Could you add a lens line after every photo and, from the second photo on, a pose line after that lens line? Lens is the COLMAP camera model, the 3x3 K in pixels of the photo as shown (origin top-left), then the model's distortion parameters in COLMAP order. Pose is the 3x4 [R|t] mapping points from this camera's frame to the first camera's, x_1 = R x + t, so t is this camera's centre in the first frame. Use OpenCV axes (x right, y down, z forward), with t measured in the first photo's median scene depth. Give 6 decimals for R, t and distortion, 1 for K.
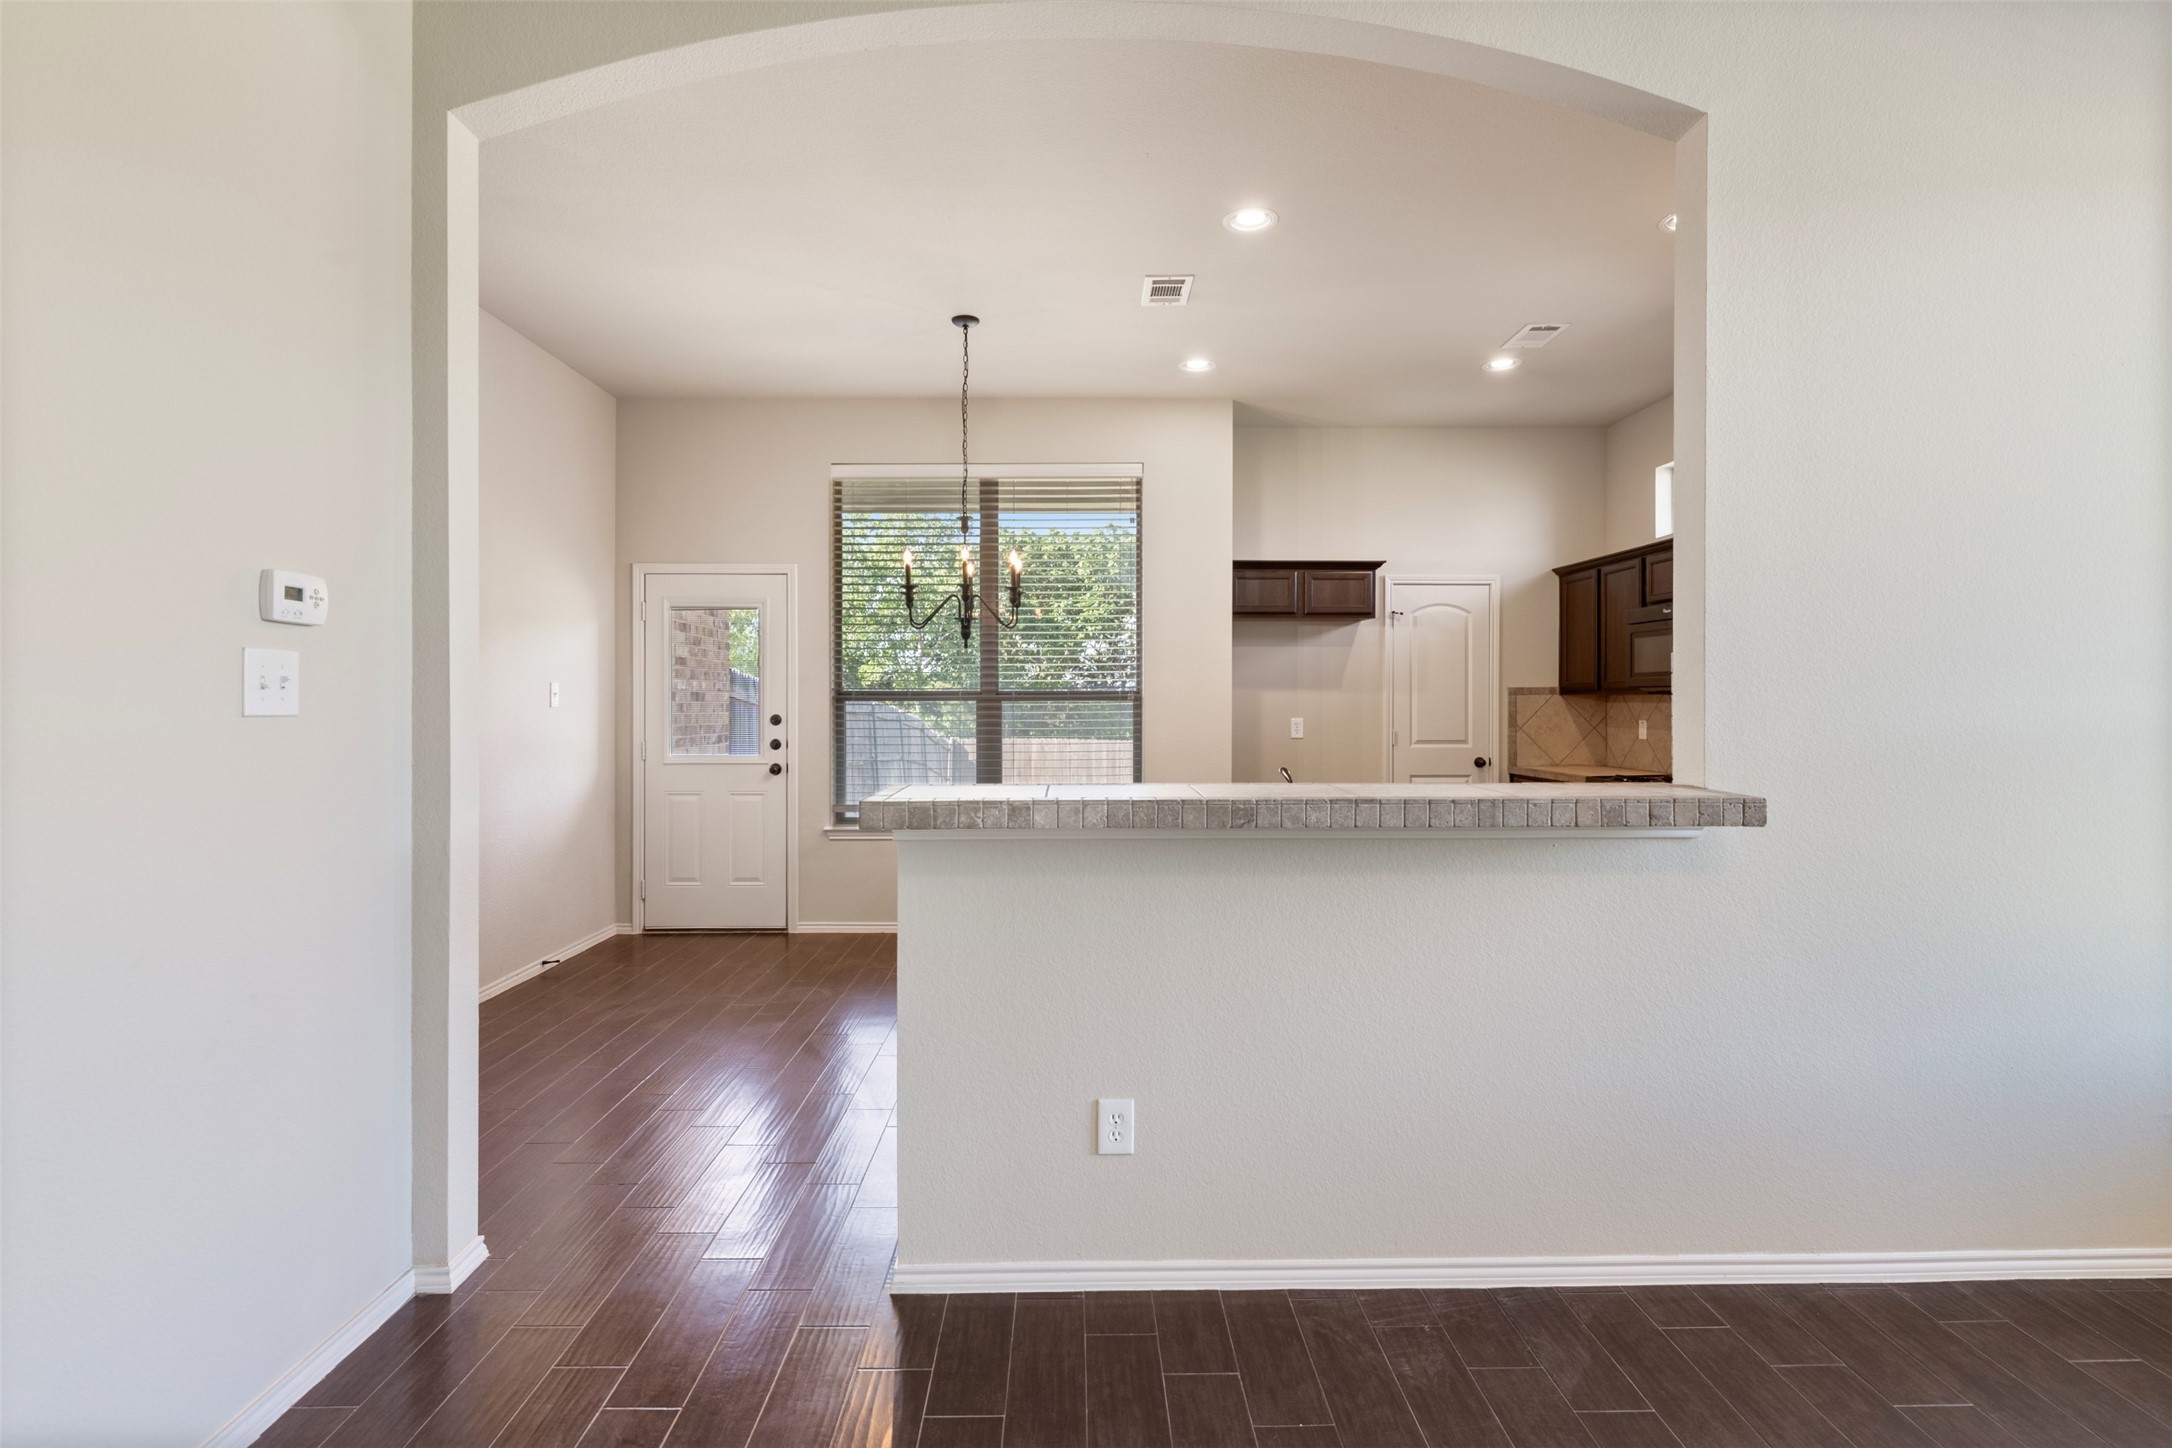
lens RADIAL K [[1006.2, 0, 1087.0], [0, 1006.2, 702.1], [0, 0, 1]] dist [0.000198, 0.000130]
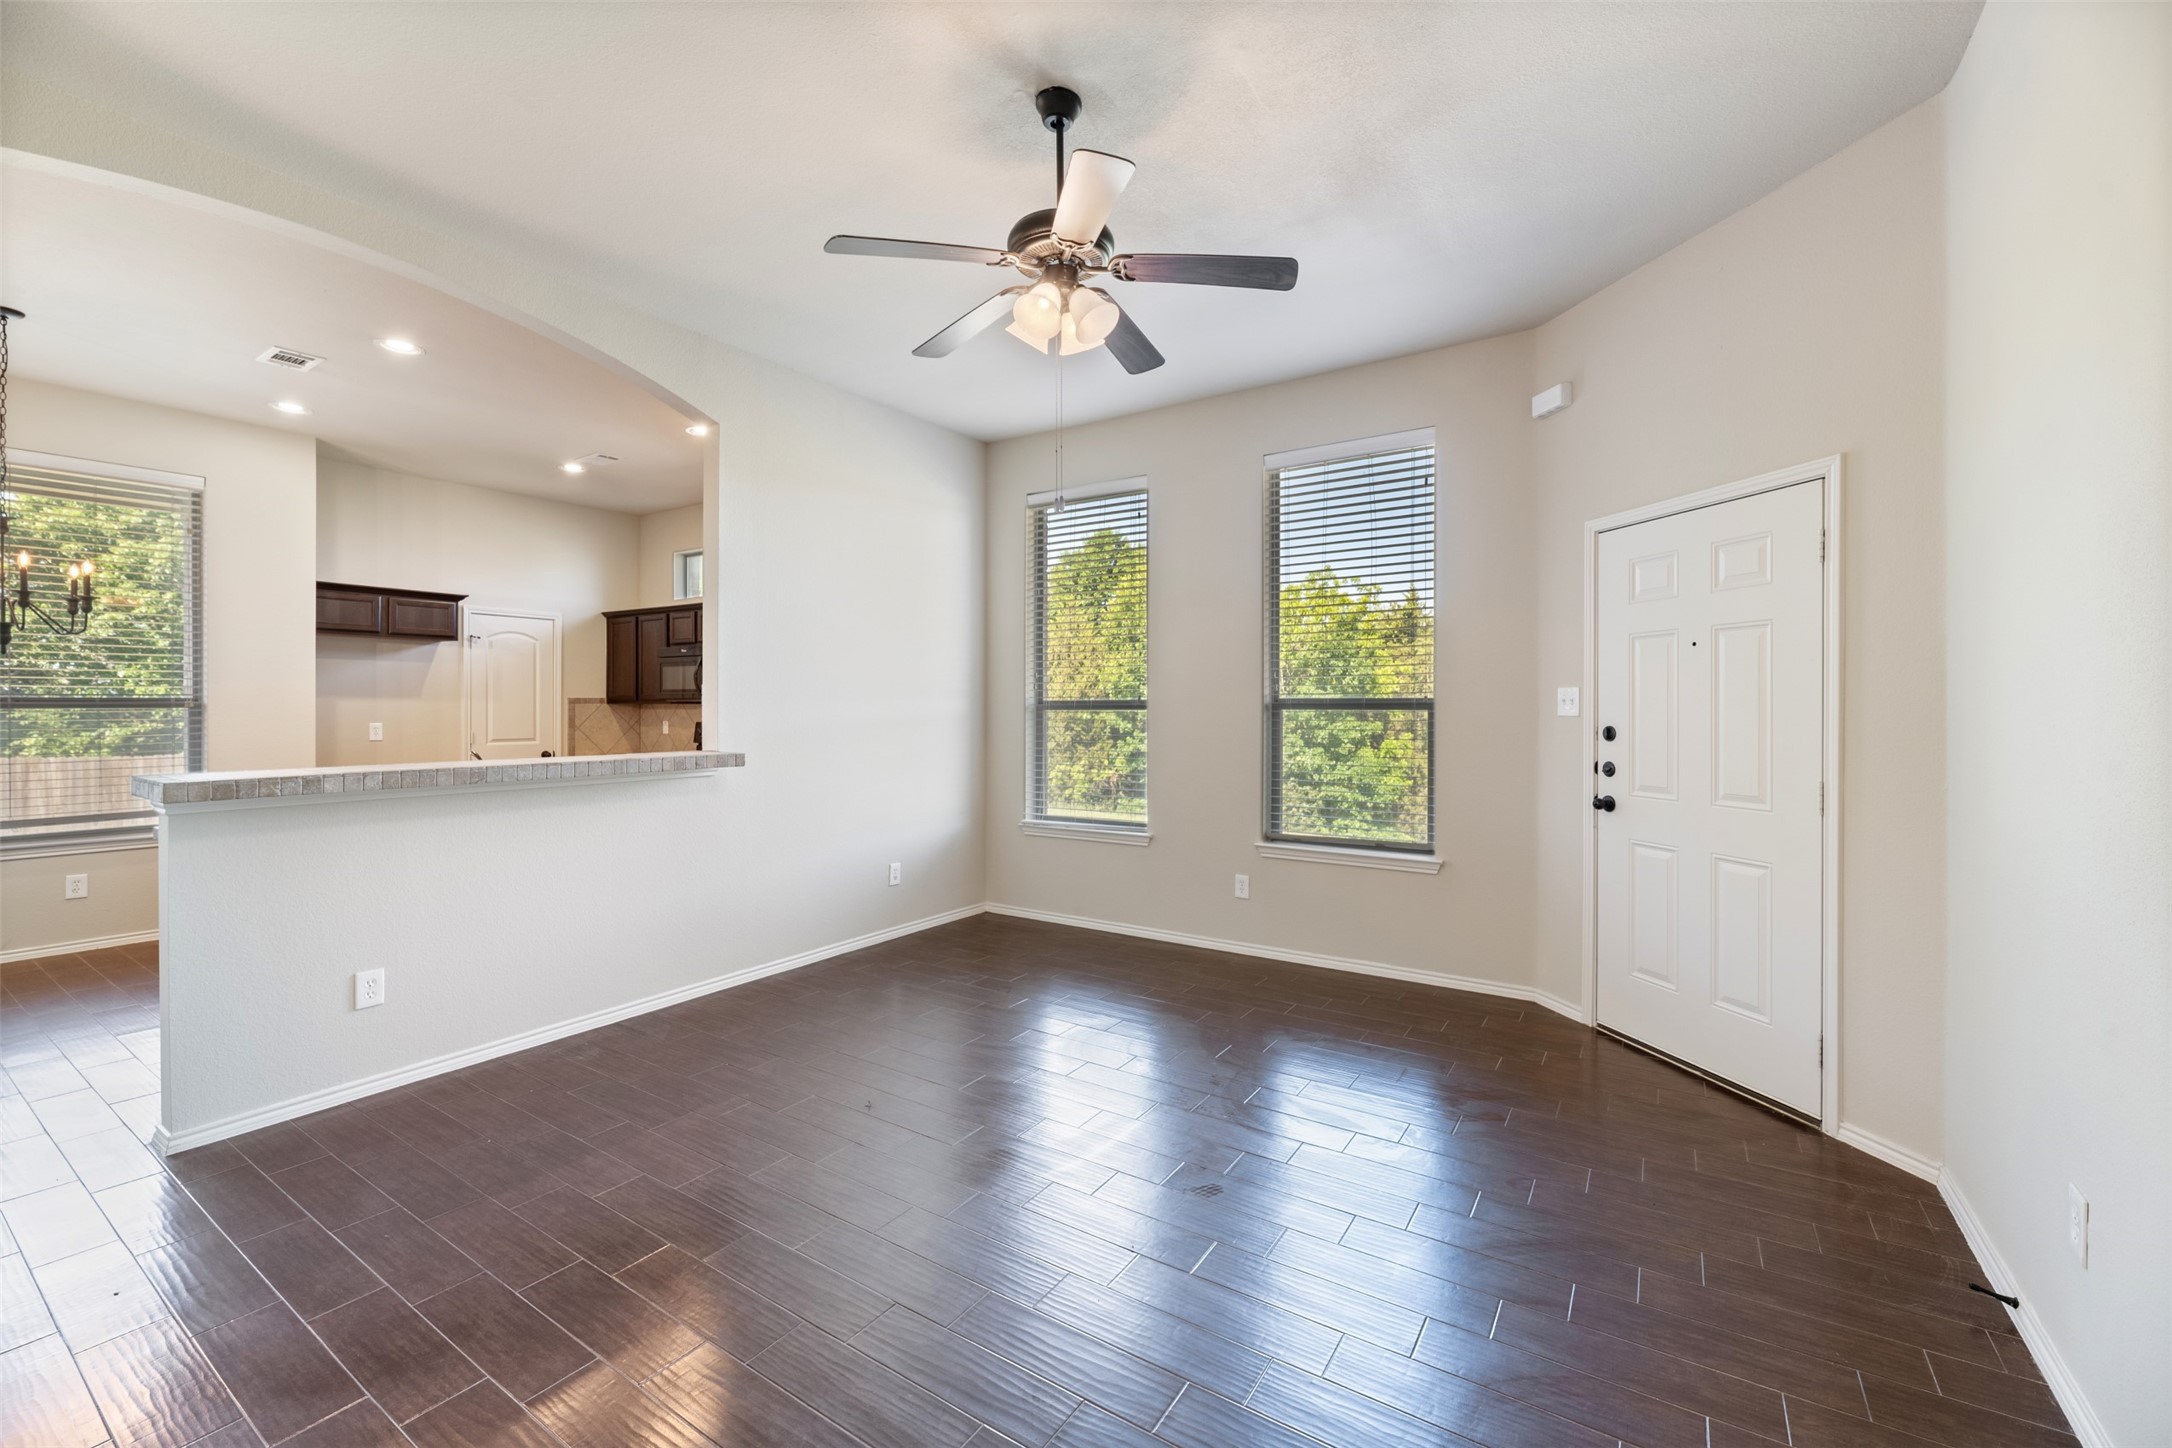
lens RADIAL K [[882.0, 0, 1083.2], [0, 882.0, 712.1], [0, 0, 1]] dist [-0.005719, -0.000369]
pose [[0.564283, -0.003057, 0.825576, -0.178706], [-0.001043, 0.999990, 0.004416, -0.001751], [-0.825581, -0.003353, 0.564274, -0.250466]]
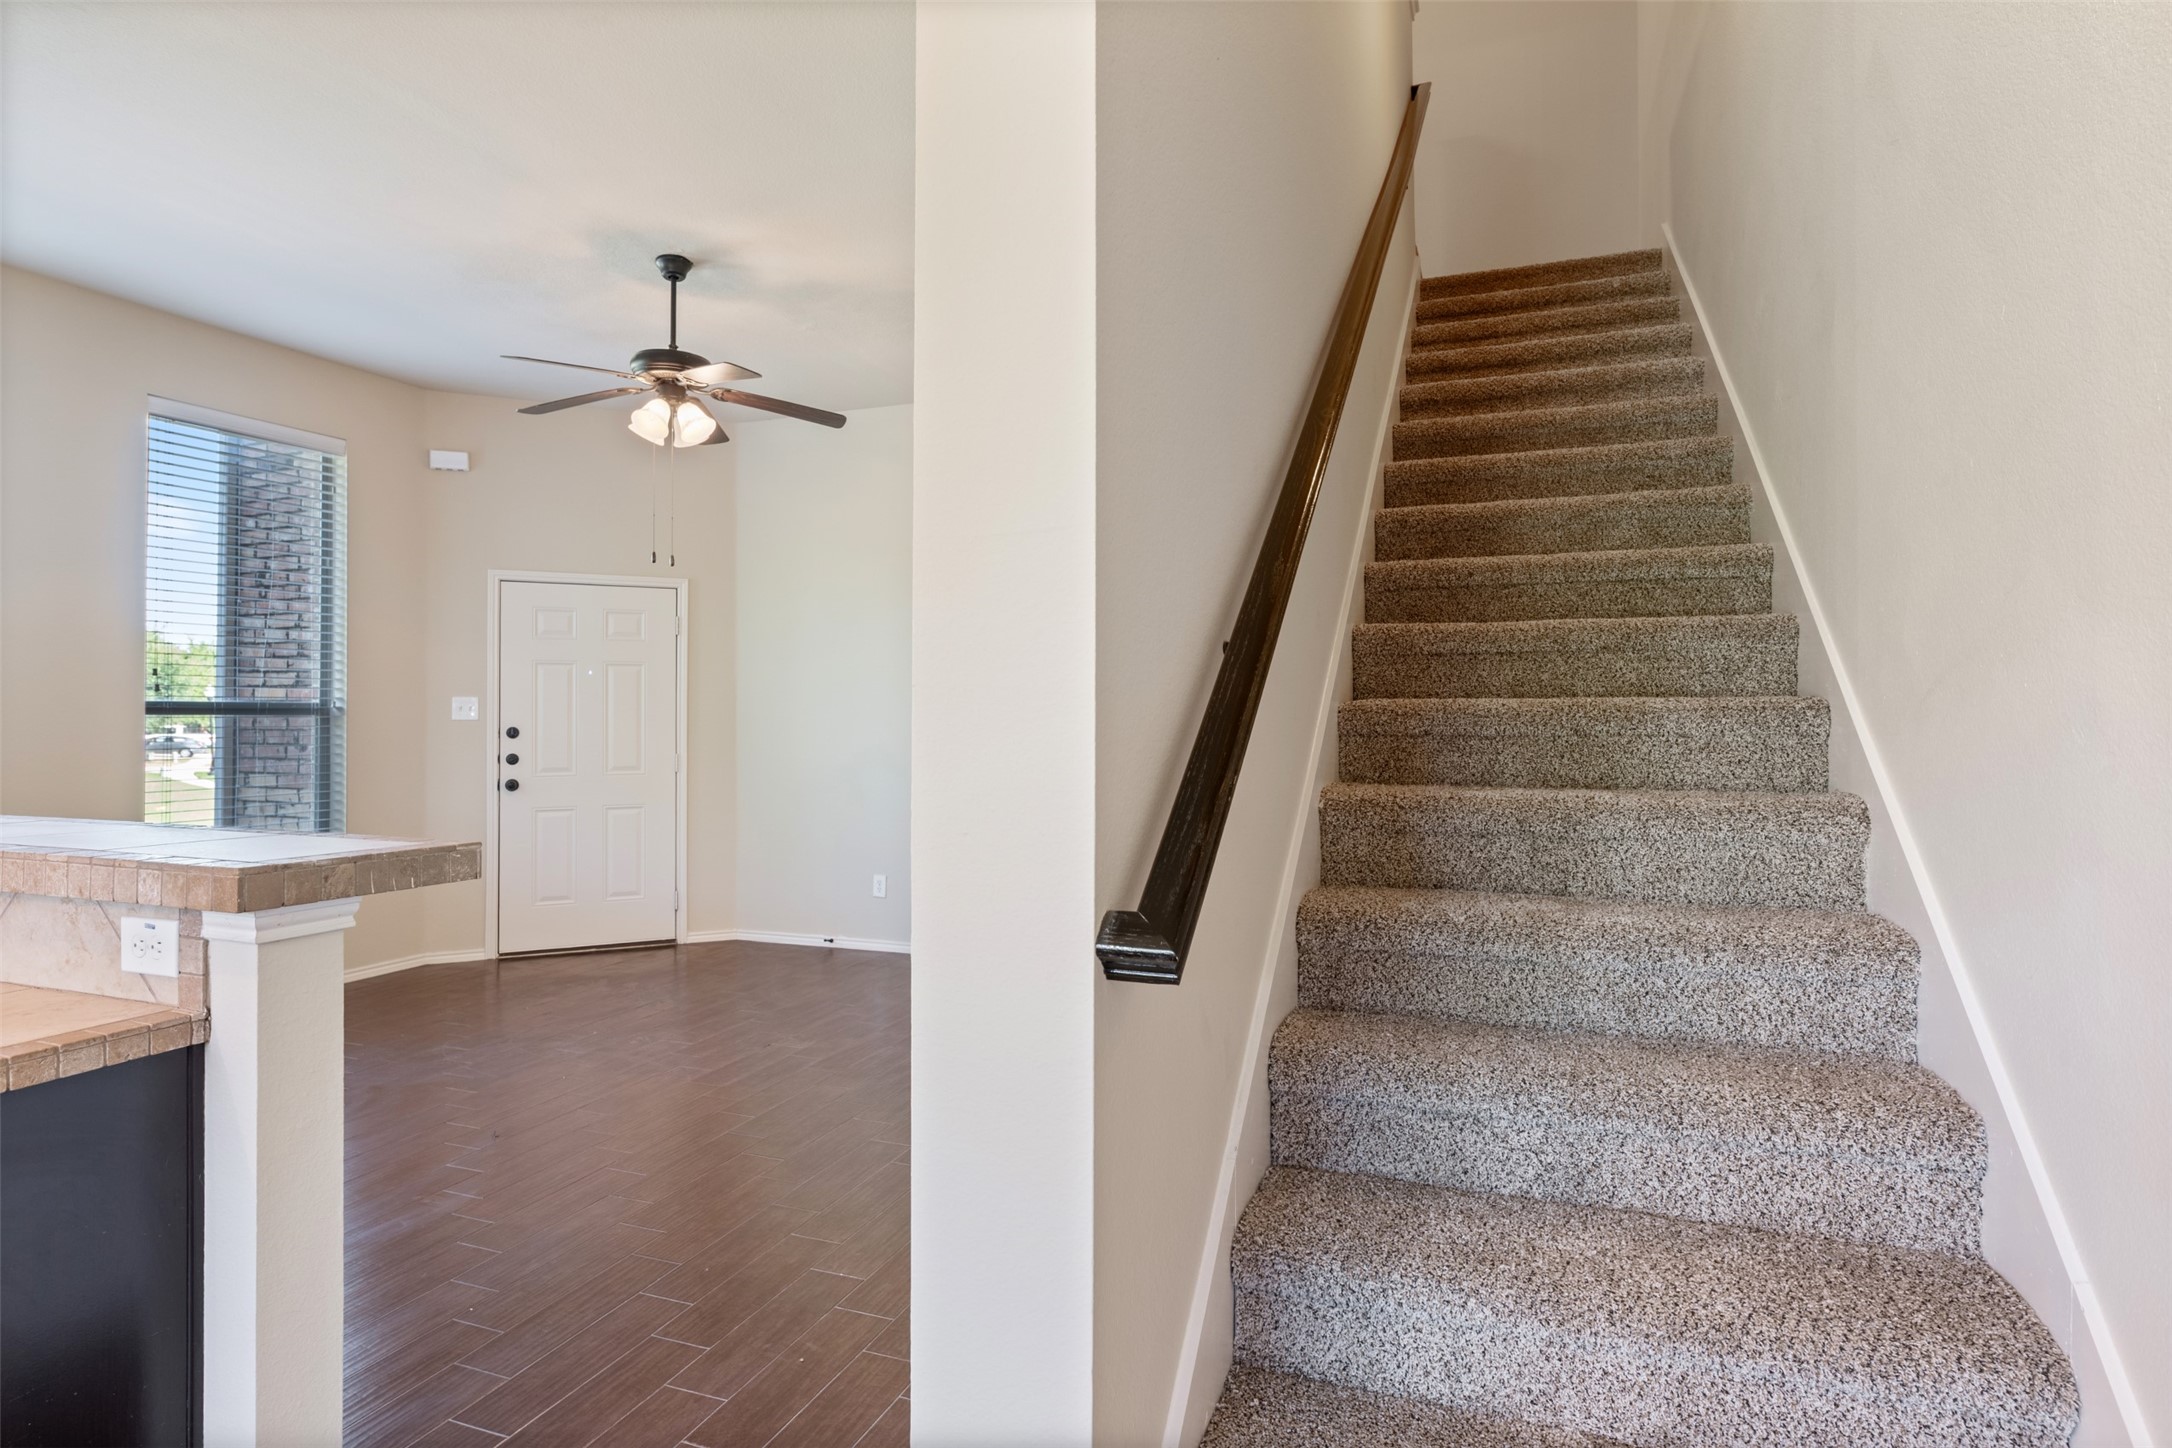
lens RADIAL K [[1110.5, 0, 1083.0], [0, 1110.5, 709.1], [0, 0, 1]] dist [-0.001681, -0.000166]
pose [[-0.925423, 0.001351, 0.378934, -0.355759], [-0.001111, 0.999980, -0.006277, -0.000592], [-0.378935, -0.006230, -0.925402, 0.559260]]
